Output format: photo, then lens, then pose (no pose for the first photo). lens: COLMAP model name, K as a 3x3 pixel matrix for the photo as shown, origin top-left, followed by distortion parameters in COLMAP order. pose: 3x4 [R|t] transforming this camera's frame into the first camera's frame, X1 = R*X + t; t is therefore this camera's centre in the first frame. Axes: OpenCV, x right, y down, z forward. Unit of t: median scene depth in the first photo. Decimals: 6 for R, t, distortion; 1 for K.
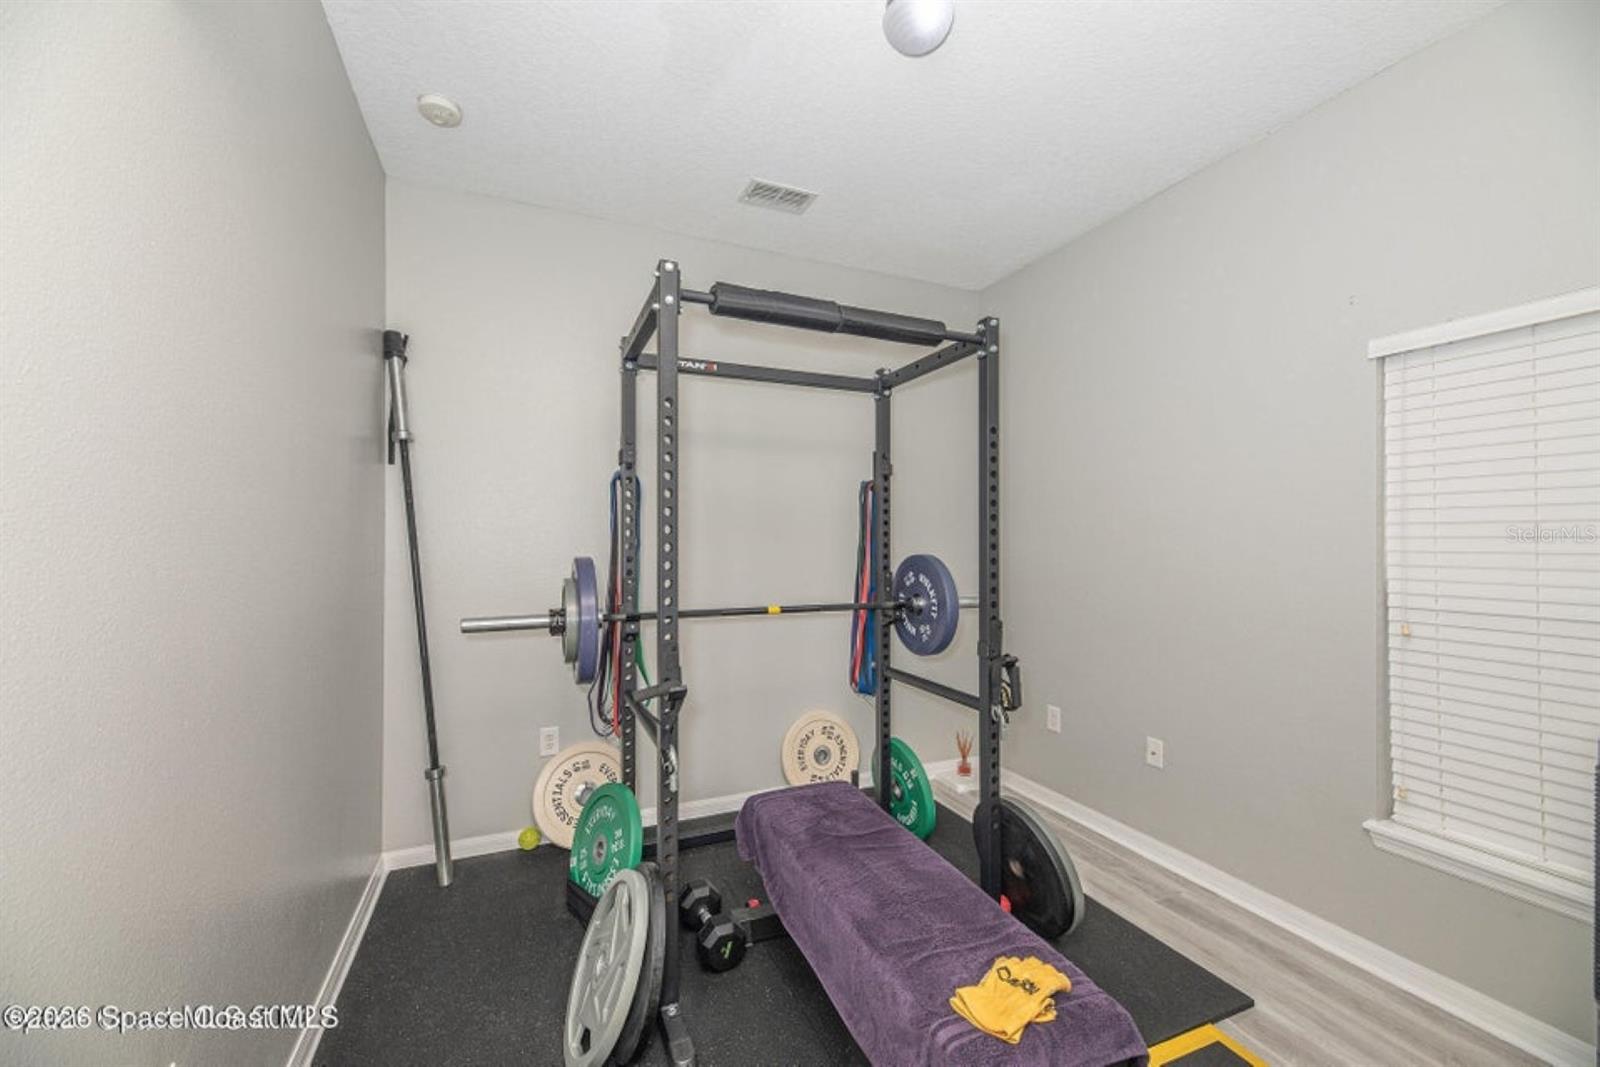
lens RADIAL K [[640.2, 0, 800.0], [0, 640.2, 533.5], [0, 0, 1]] dist [0.001061, 0.000227]
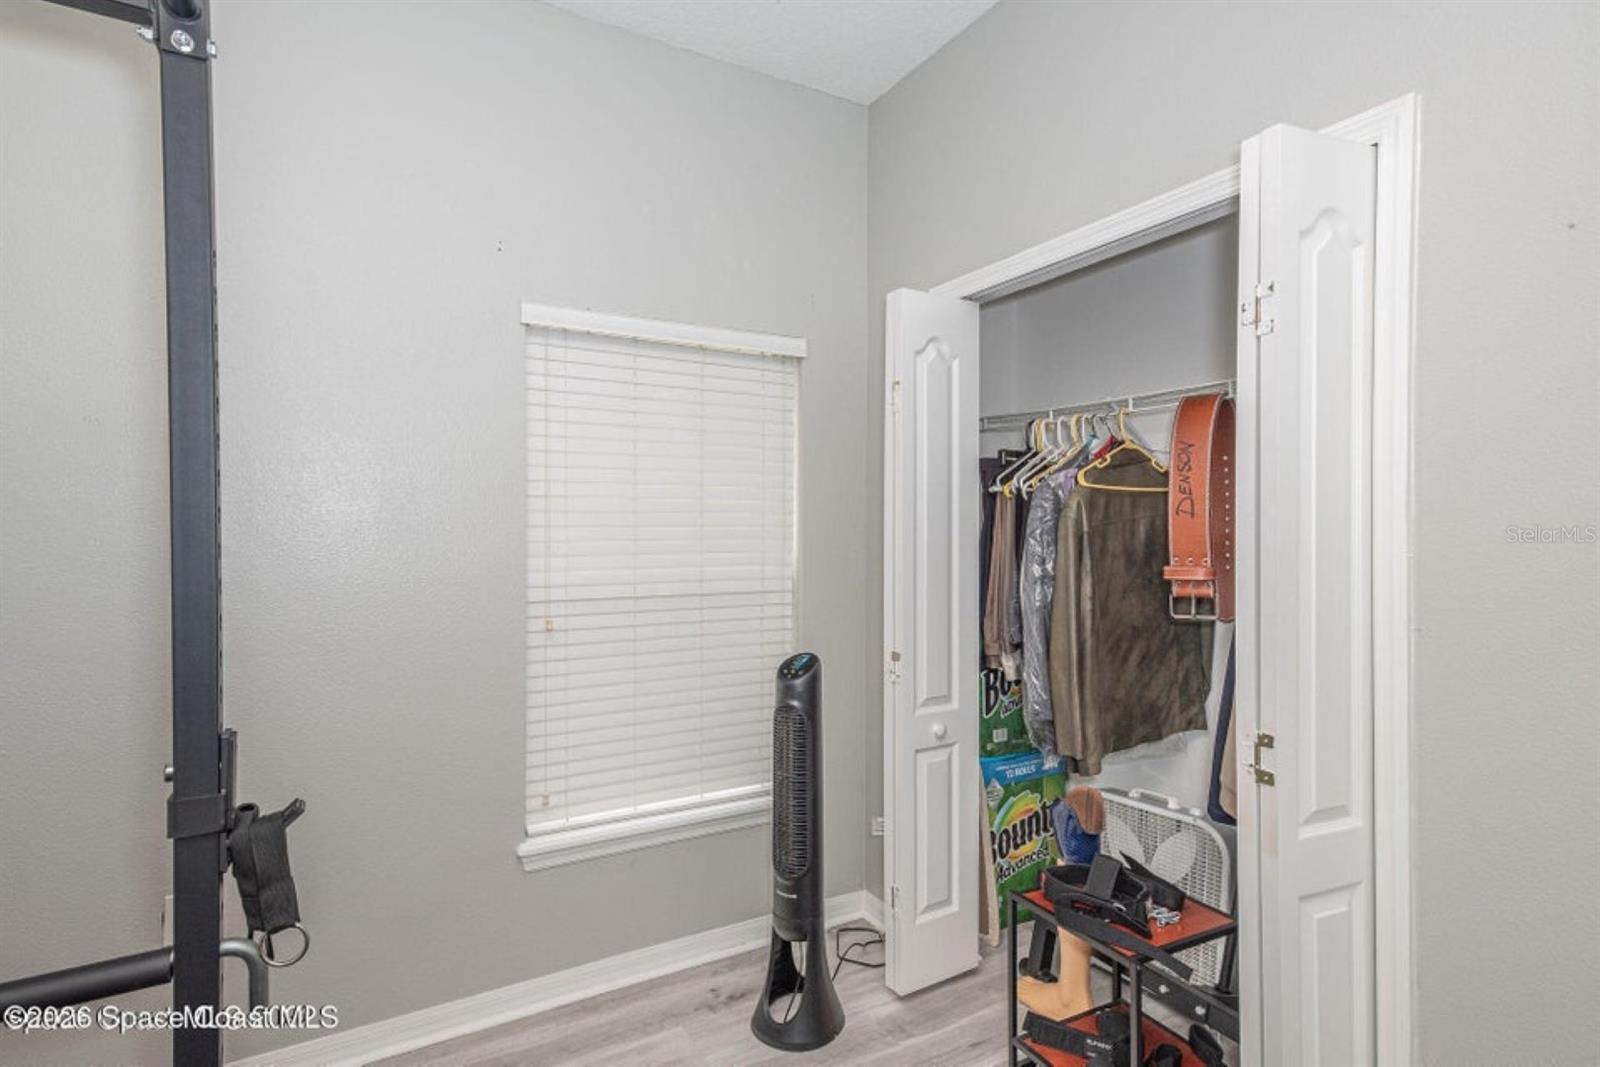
lens RADIAL K [[802.9, 0, 800.0], [0, 802.9, 533.5], [0, 0, 1]] dist [0.000763, 0.000053]
pose [[-0.121765, -0.002918, 0.992555, -0.267672], [-0.006597, 0.999976, 0.002131, 0.012205], [-0.992537, -0.006289, -0.121781, 0.784702]]
